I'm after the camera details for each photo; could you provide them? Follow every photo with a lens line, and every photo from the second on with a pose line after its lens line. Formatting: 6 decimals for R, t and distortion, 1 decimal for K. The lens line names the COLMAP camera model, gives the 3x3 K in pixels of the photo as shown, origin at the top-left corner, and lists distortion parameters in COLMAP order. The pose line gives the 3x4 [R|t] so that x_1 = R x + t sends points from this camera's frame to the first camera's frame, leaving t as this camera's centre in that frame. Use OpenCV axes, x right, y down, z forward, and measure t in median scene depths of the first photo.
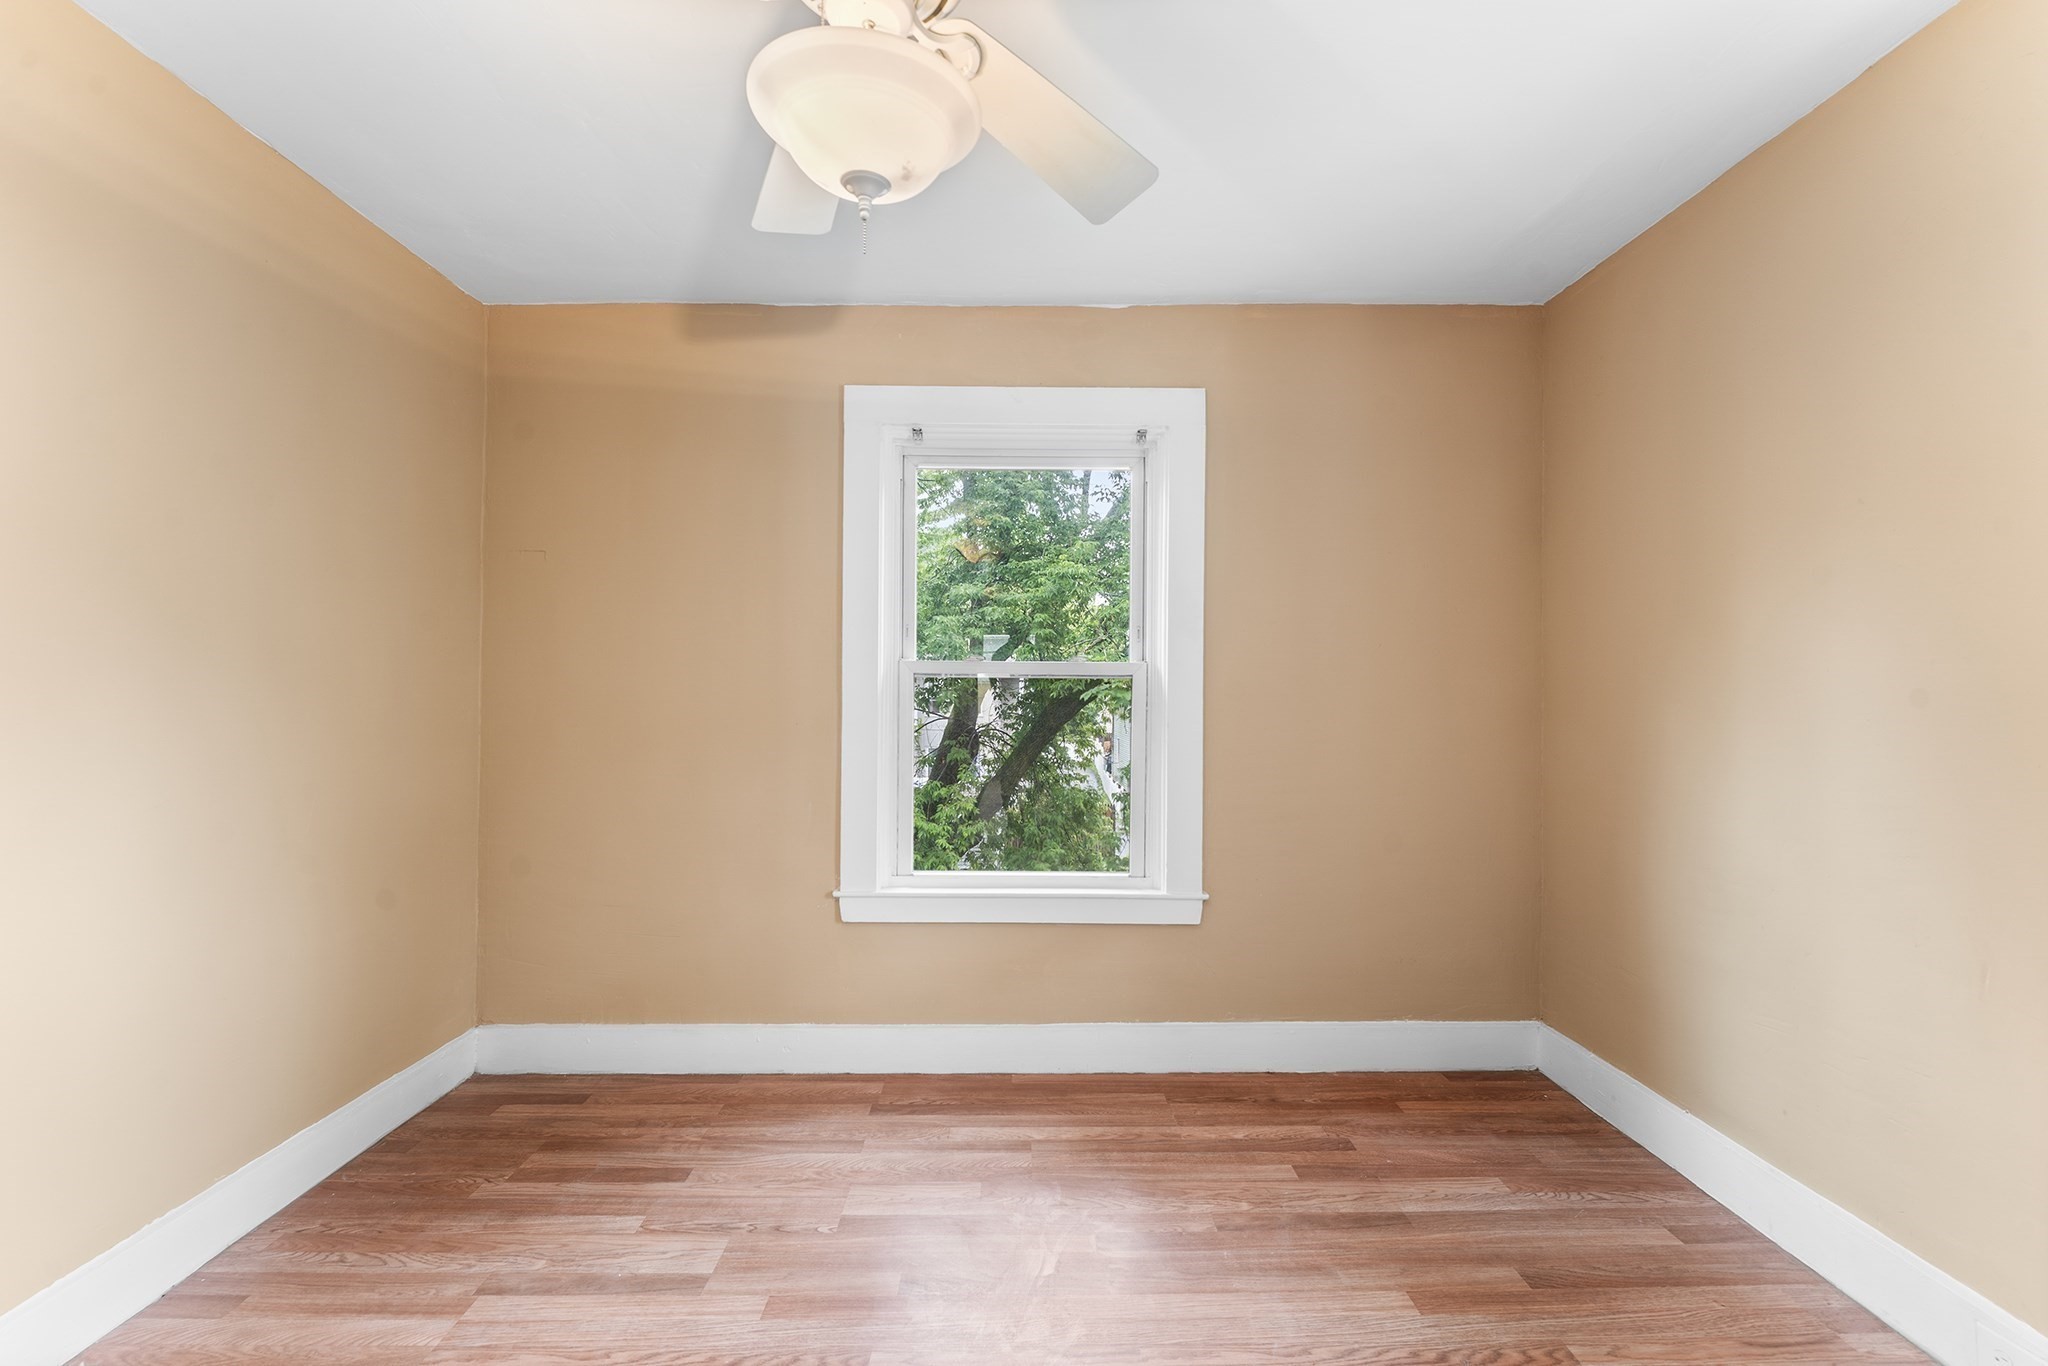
lens RADIAL K [[863.4, 0, 1022.5], [0, 863.4, 685.6], [0, 0, 1]] dist [-0.004431, -0.000041]
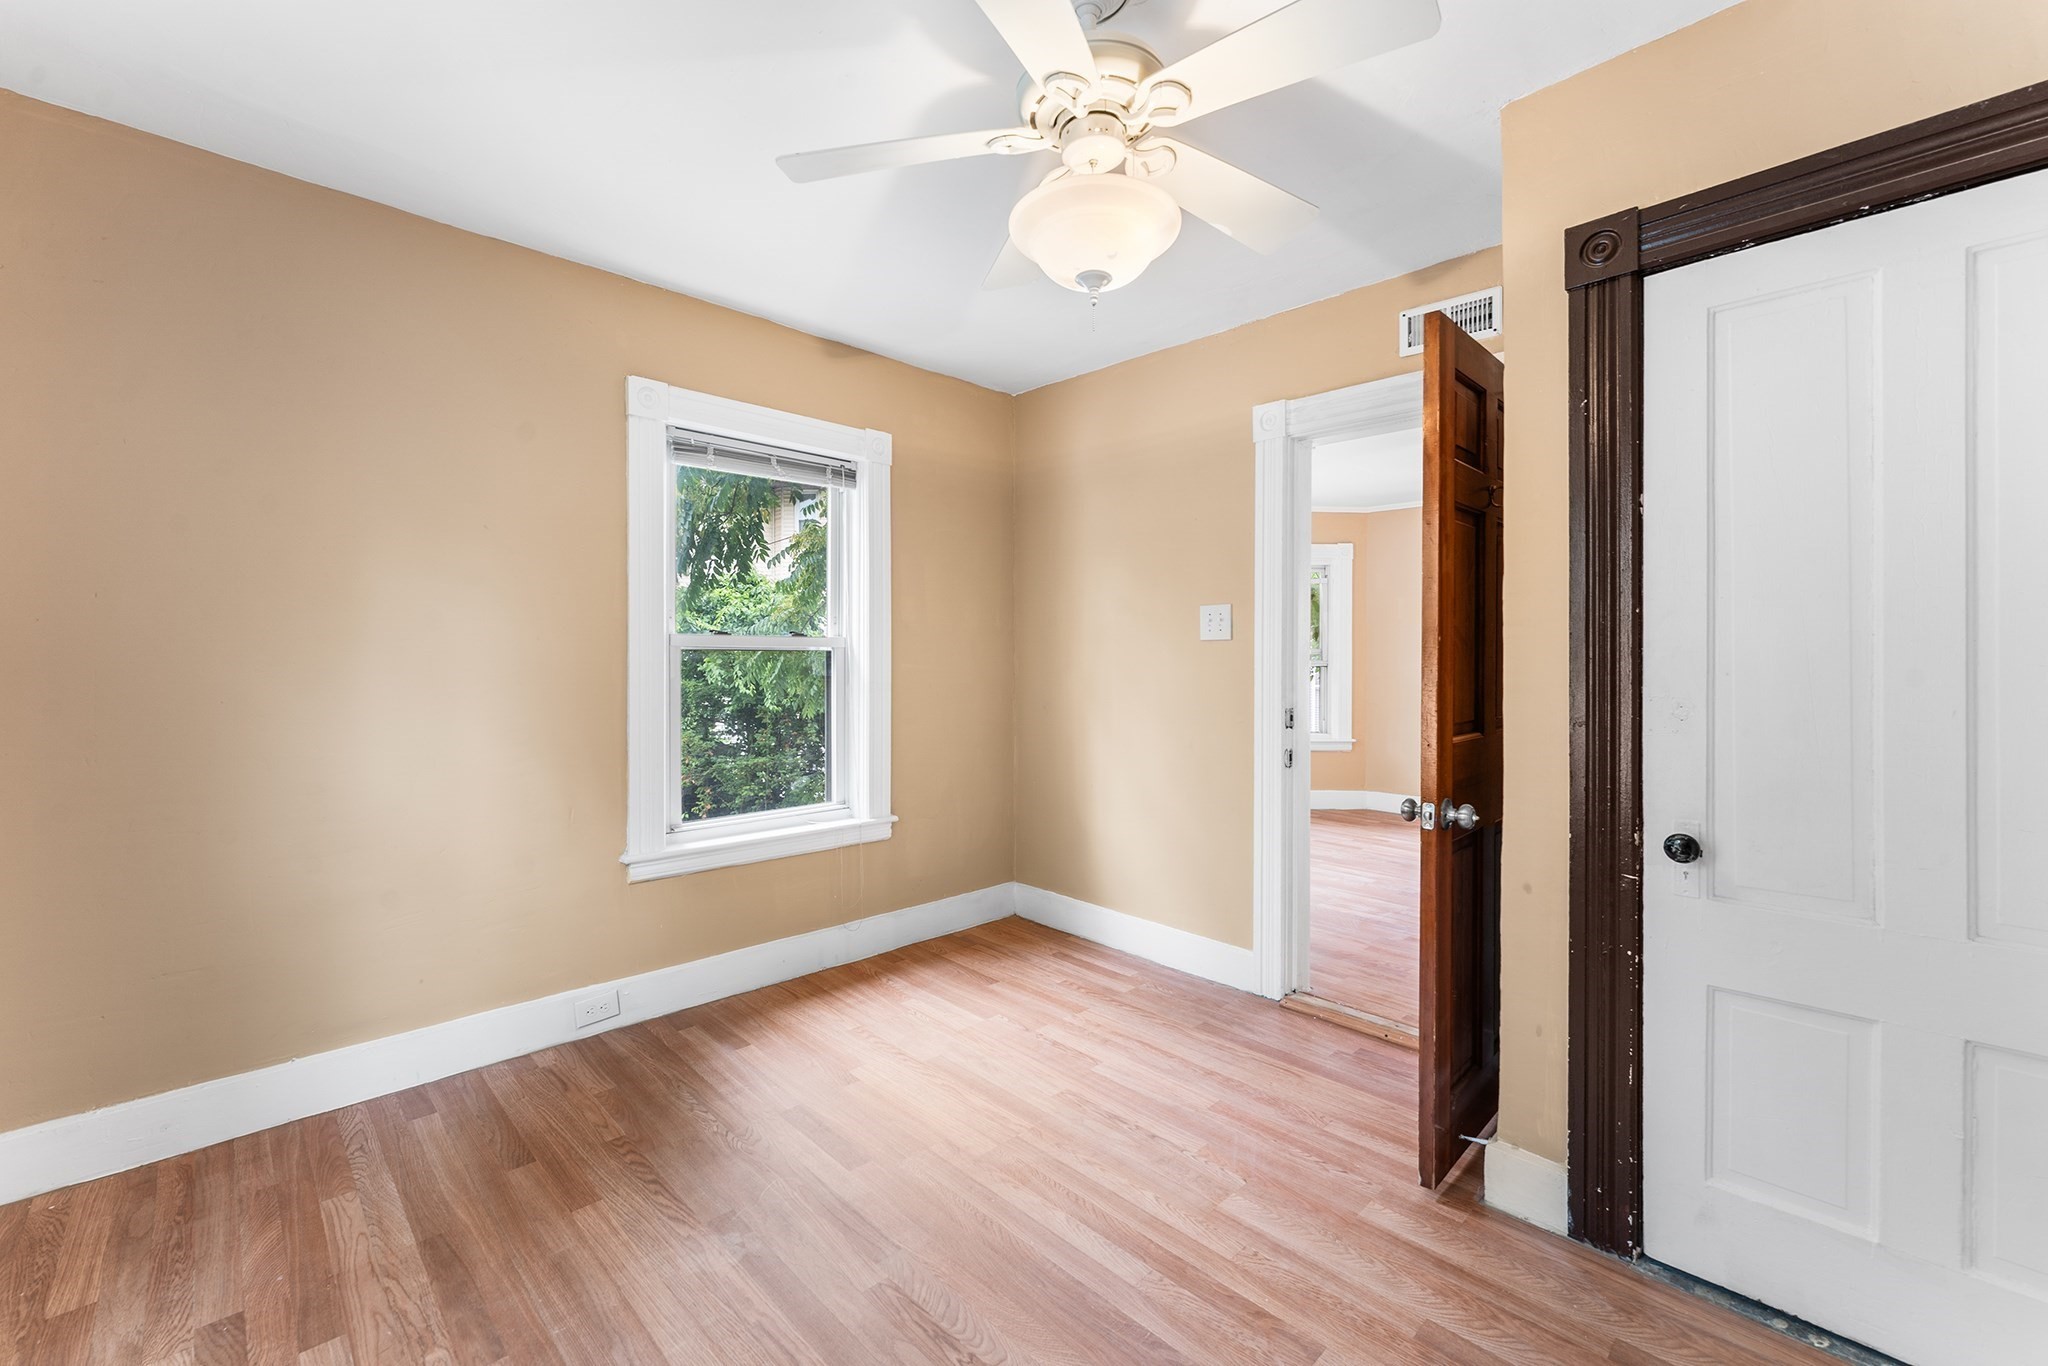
lens RADIAL K [[863.4, 0, 1022.1], [0, 863.4, 667.8], [0, 0, 1]] dist [-0.004431, -0.000041]
pose [[-0.693082, -0.018114, 0.720631, -0.621906], [-0.011062, 0.999834, 0.014493, -0.007161], [-0.720774, 0.002074, -0.693167, 1.152655]]
